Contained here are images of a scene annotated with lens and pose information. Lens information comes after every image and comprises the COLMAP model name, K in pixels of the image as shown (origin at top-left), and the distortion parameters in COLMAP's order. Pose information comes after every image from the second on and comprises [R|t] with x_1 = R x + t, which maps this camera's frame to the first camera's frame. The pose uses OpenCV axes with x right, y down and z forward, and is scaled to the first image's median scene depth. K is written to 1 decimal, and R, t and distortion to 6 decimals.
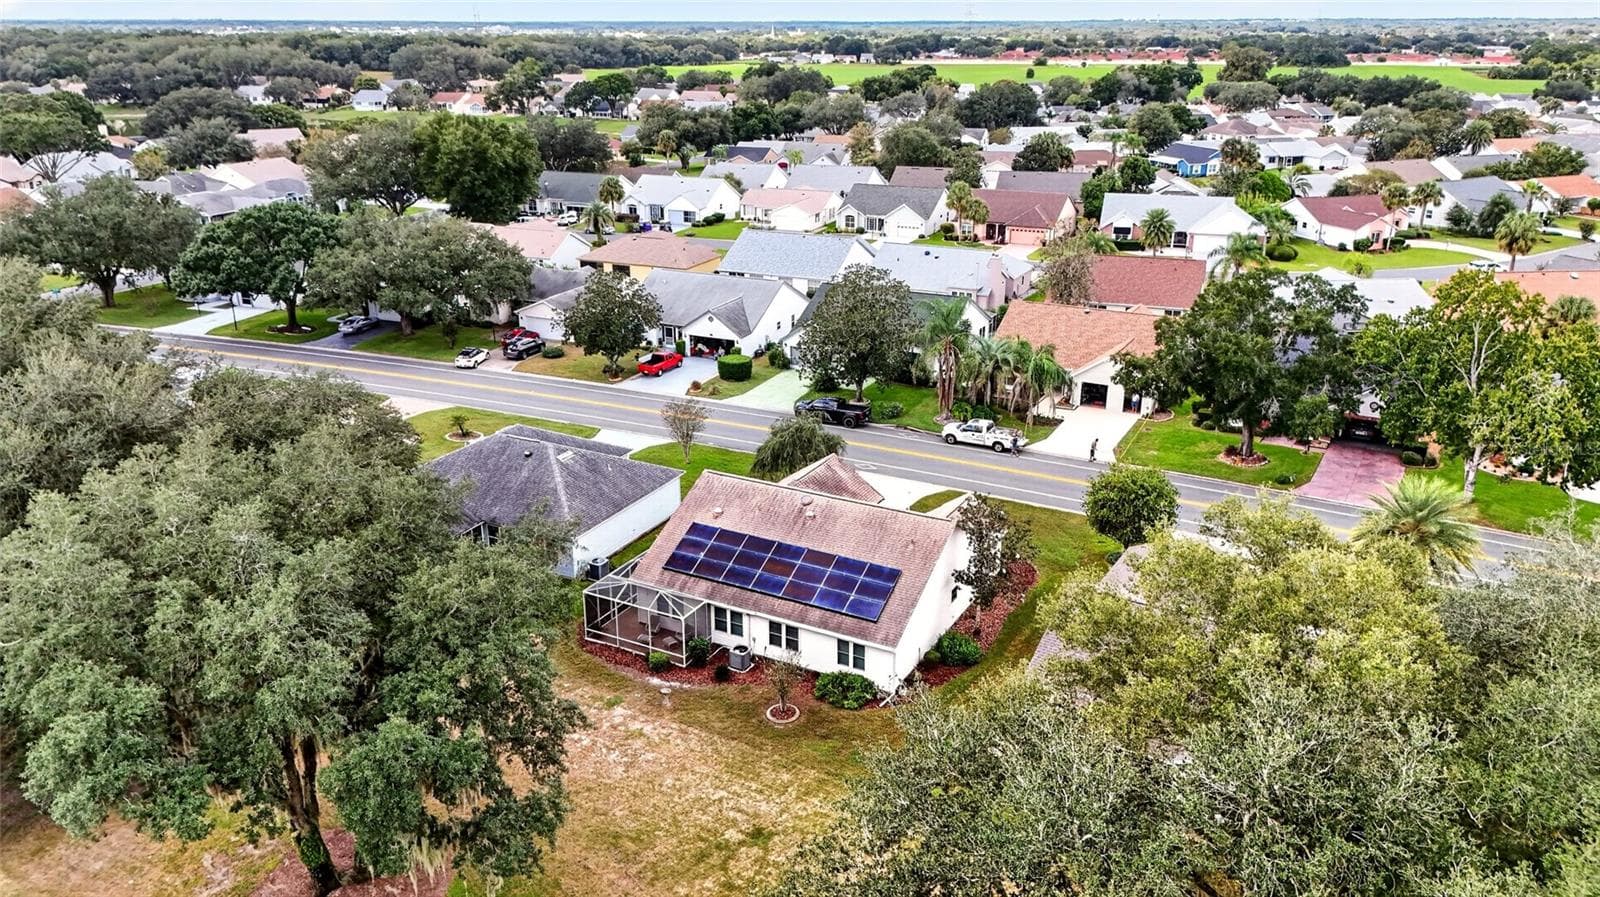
lens RADIAL K [[1172.3, 0, 803.9], [0, 1172.3, 443.3], [0, 0, 1]] dist [0.067146, -0.075254]
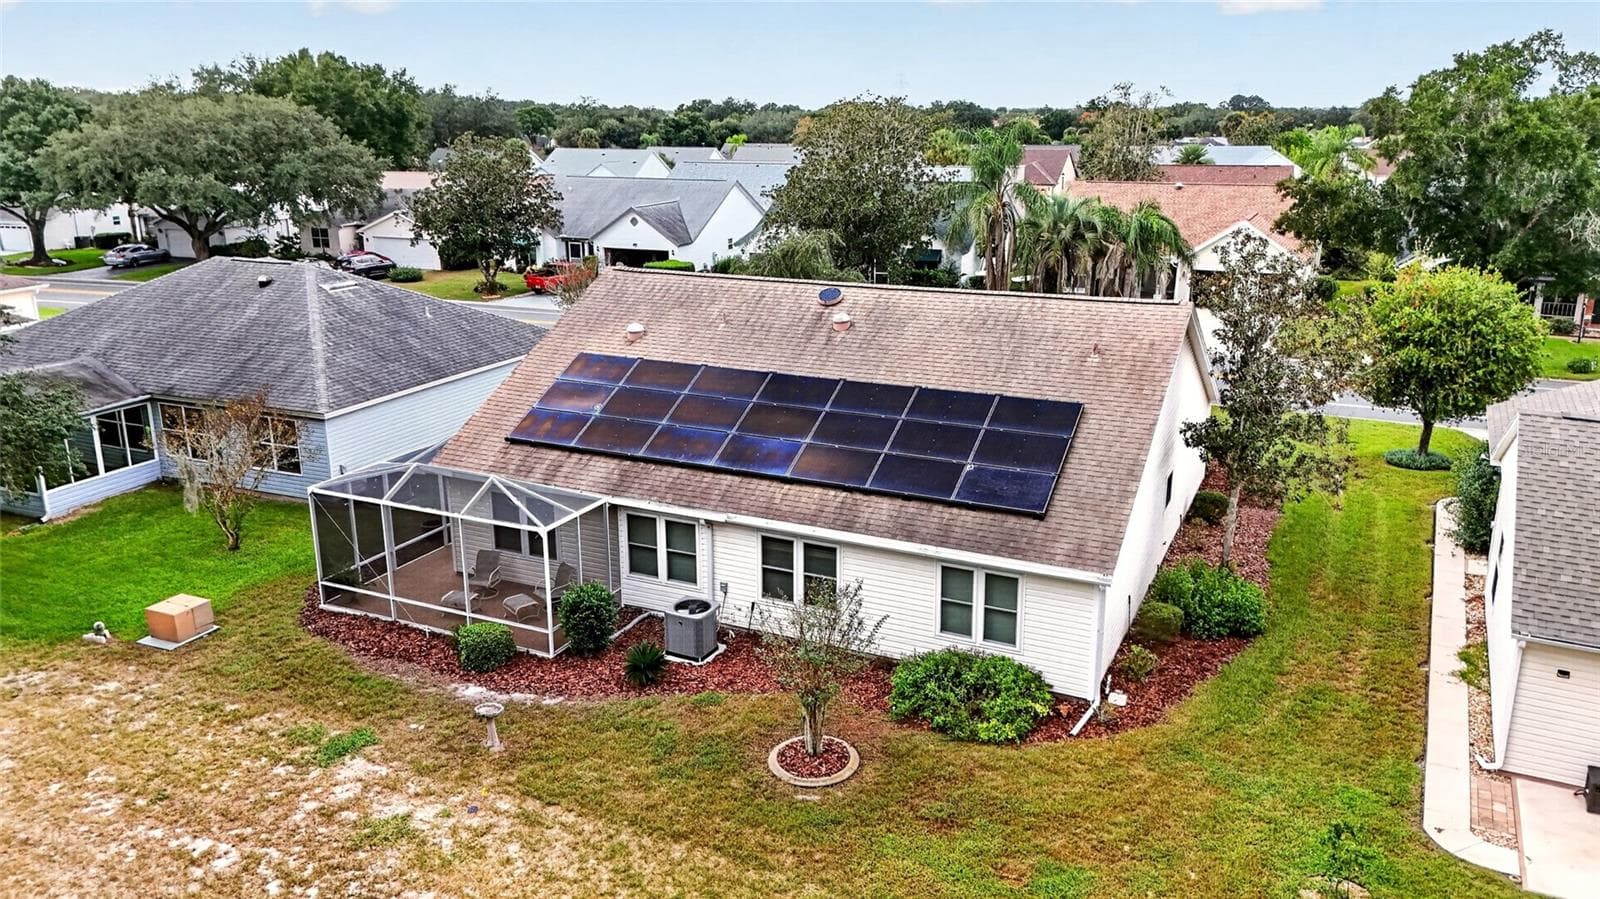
lens RADIAL K [[1172.3, 0, 803.9], [0, 1172.3, 444.3], [0, 0, 1]] dist [0.067146, -0.075254]
pose [[0.998366, -0.013817, 0.055440, -0.023648], [0.017660, 0.997429, -0.069450, 0.094510], [-0.054338, 0.070315, 0.996044, 0.378833]]
